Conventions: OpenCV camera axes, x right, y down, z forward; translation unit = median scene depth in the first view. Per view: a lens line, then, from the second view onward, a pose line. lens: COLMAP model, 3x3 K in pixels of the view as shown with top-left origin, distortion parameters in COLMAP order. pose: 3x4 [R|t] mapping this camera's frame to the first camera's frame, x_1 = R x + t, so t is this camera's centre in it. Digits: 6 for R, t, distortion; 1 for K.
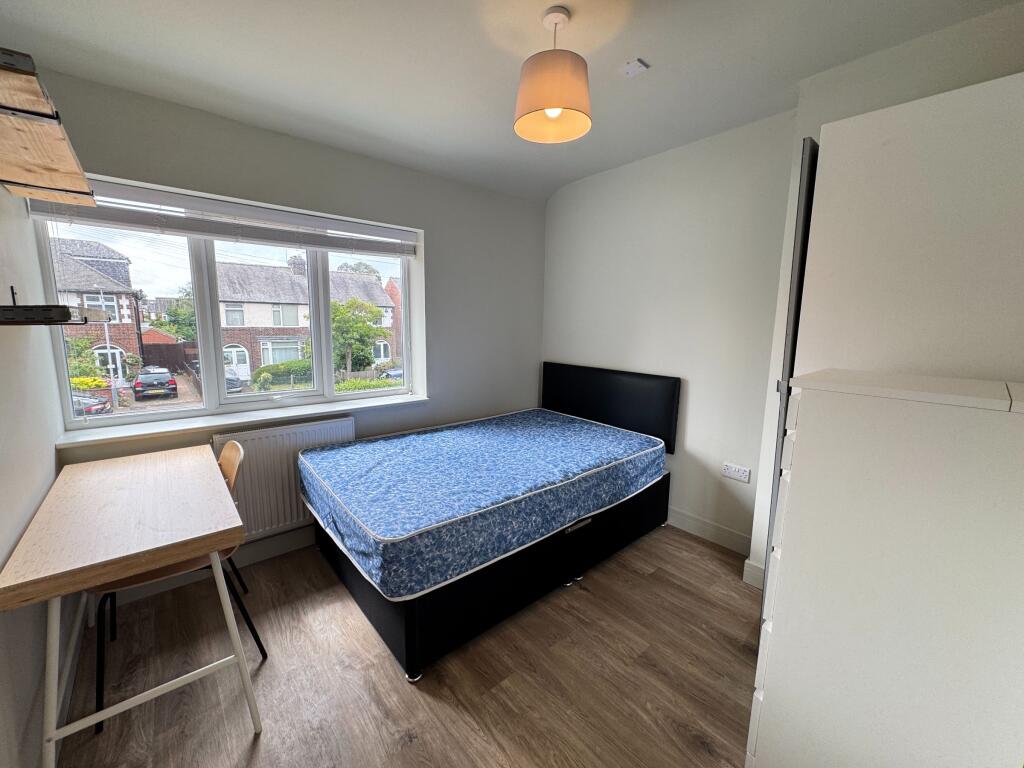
lens RADIAL K [[409.7, 0, 506.2], [0, 409.7, 380.3], [0, 0, 1]] dist [-0.002938, 0.001224]
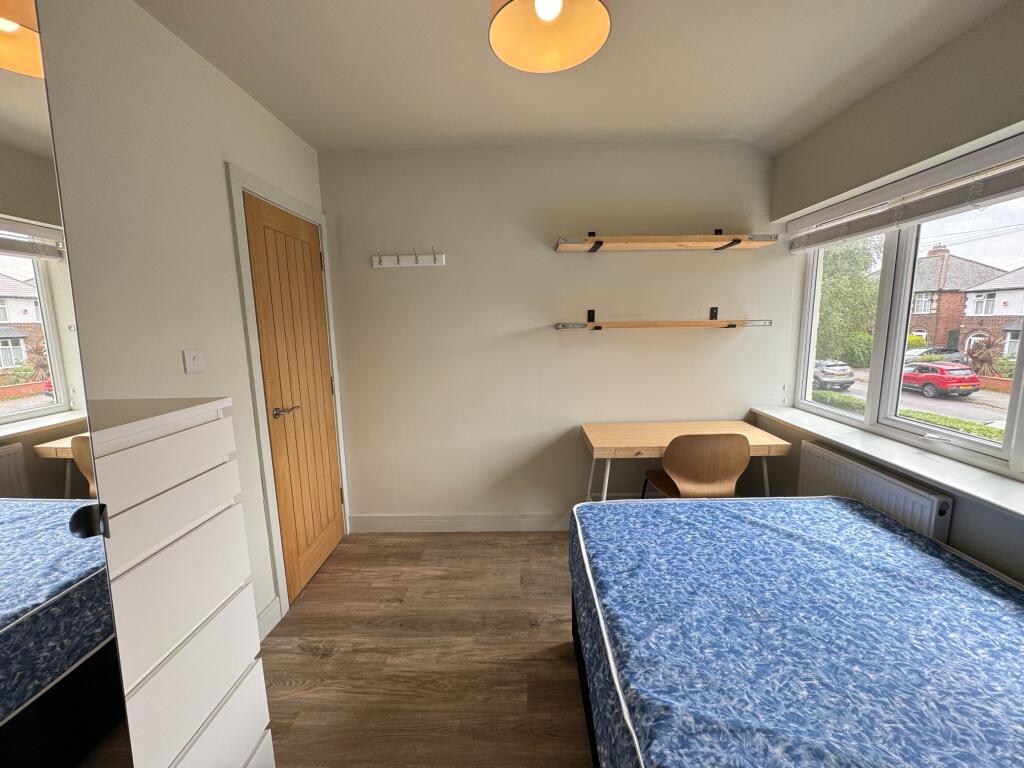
lens RADIAL K [[409.7, 0, 509.2], [0, 409.7, 383.8], [0, 0, 1]] dist [-0.002938, 0.001224]
pose [[-0.670674, 0.108434, -0.733783, 0.521151], [-0.097278, 0.967855, 0.231935, -0.169744], [0.735345, 0.226934, -0.638567, 1.126014]]
